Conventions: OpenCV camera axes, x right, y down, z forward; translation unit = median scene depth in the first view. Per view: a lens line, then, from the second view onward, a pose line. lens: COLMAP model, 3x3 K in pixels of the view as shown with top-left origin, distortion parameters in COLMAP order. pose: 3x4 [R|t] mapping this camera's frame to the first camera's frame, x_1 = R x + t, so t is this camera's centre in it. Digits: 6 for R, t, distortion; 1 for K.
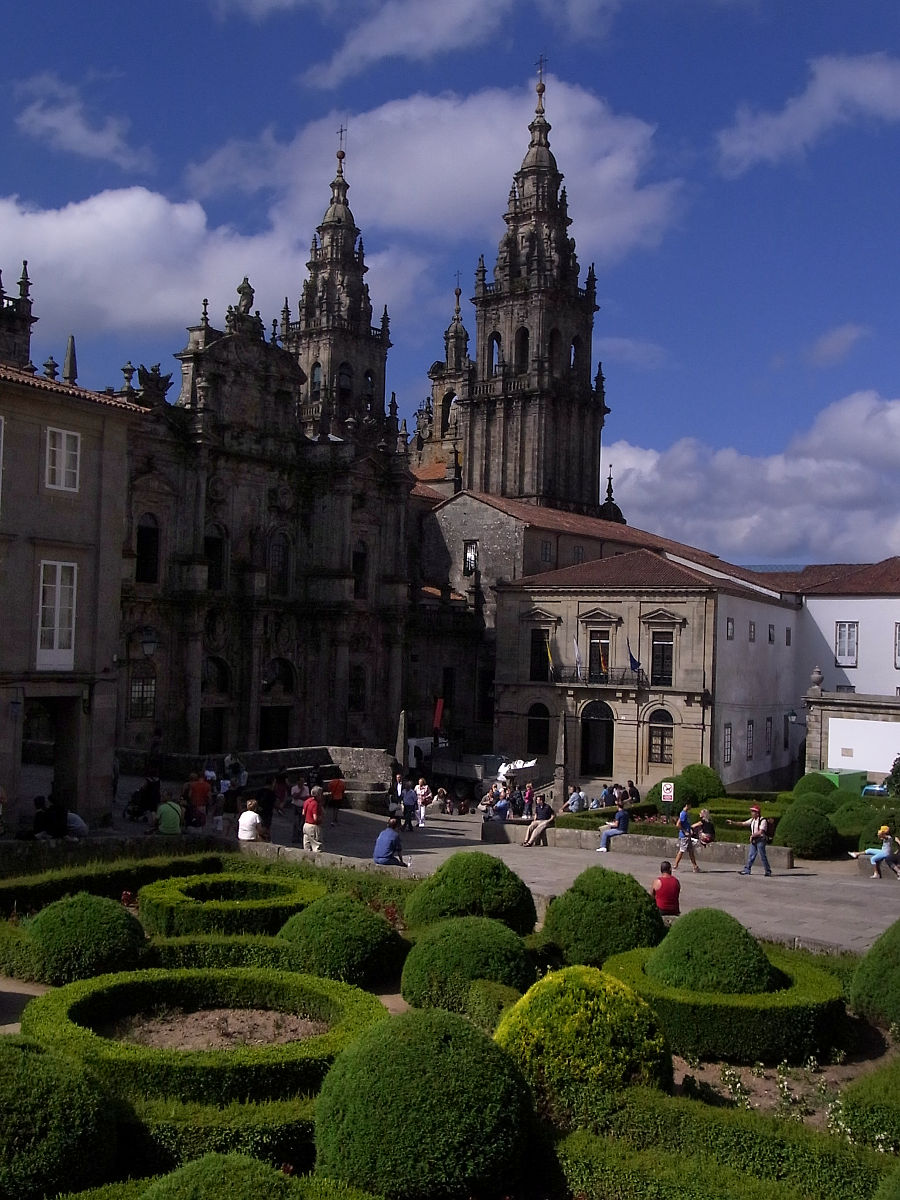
lens RADIAL K [[1182.0, 0, 450.0], [0, 1182.0, 600.0], [0, 0, 1]] dist [-0.060951, 0.007662]
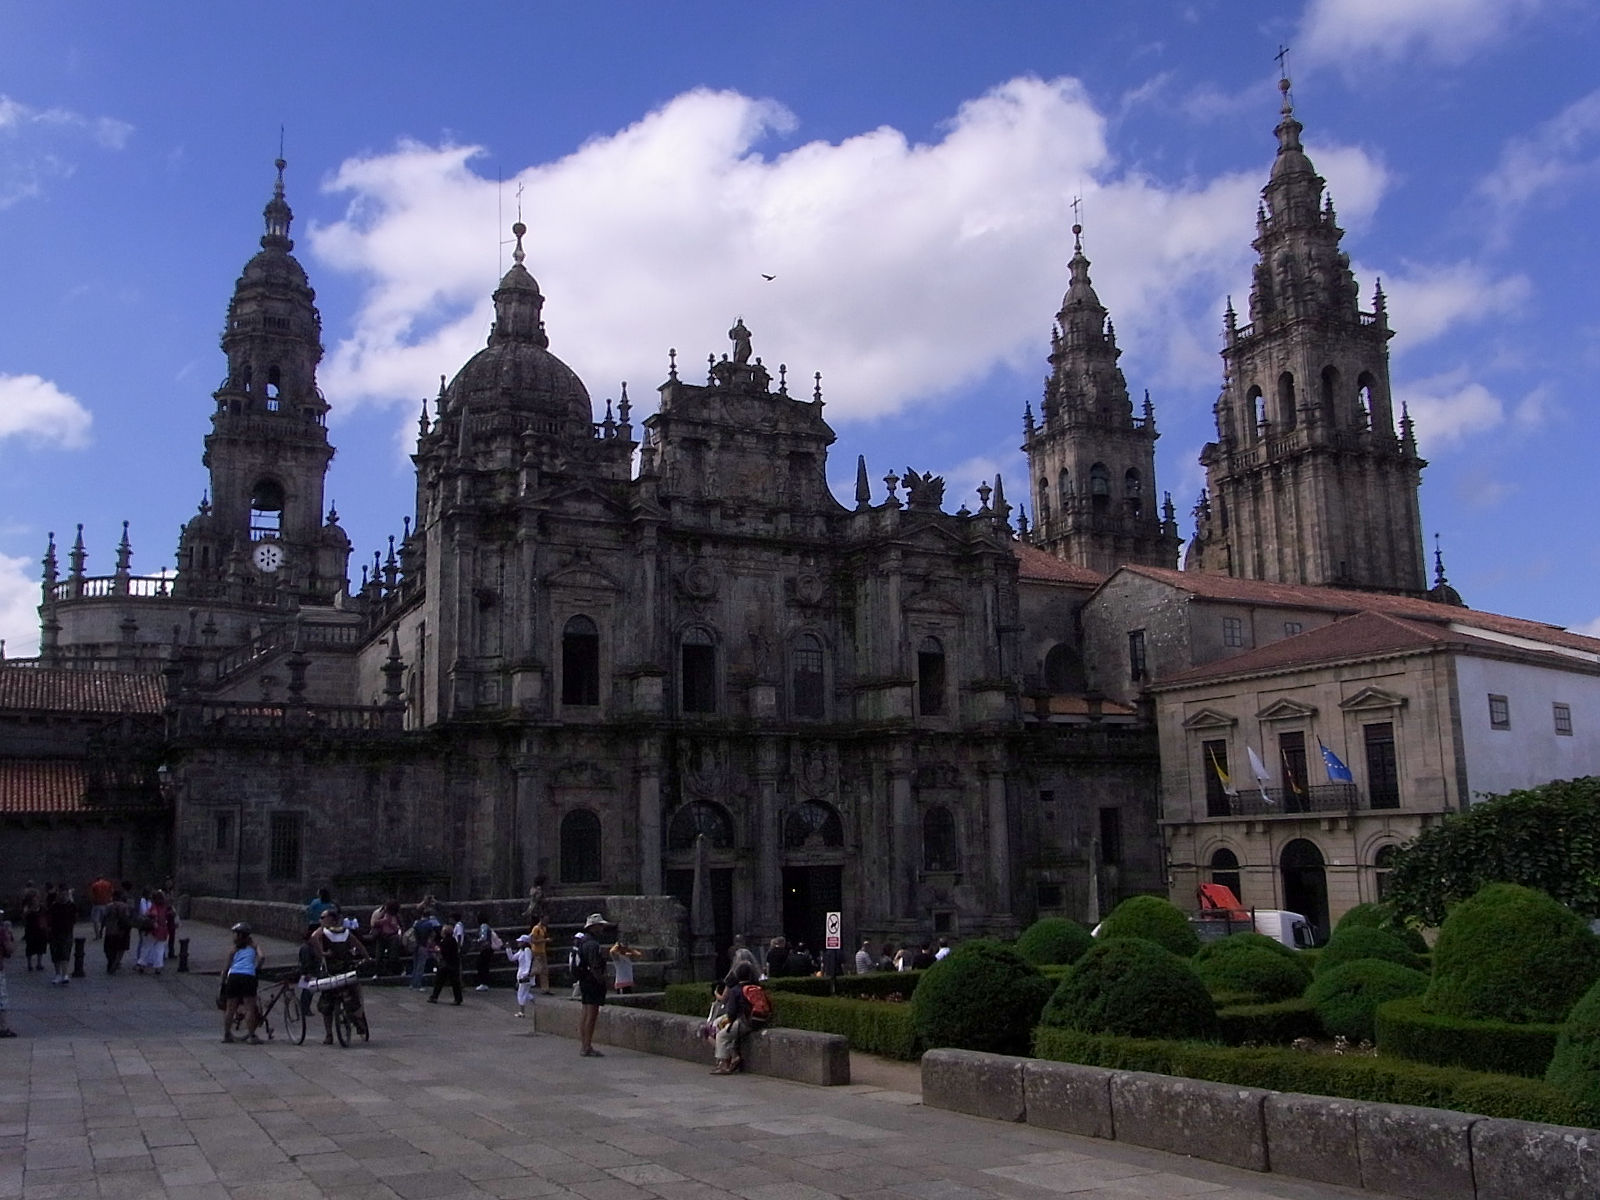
lens RADIAL K [[1311.0, 0, 800.0], [0, 1311.0, 650.9], [0, 0, 1]] dist [-0.096412, 0.008670]
pose [[0.906008, -0.108311, -0.409167, 0.177161], [0.065616, 0.990959, -0.117028, 0.046803], [0.418143, 0.079181, 0.904924, 0.216502]]
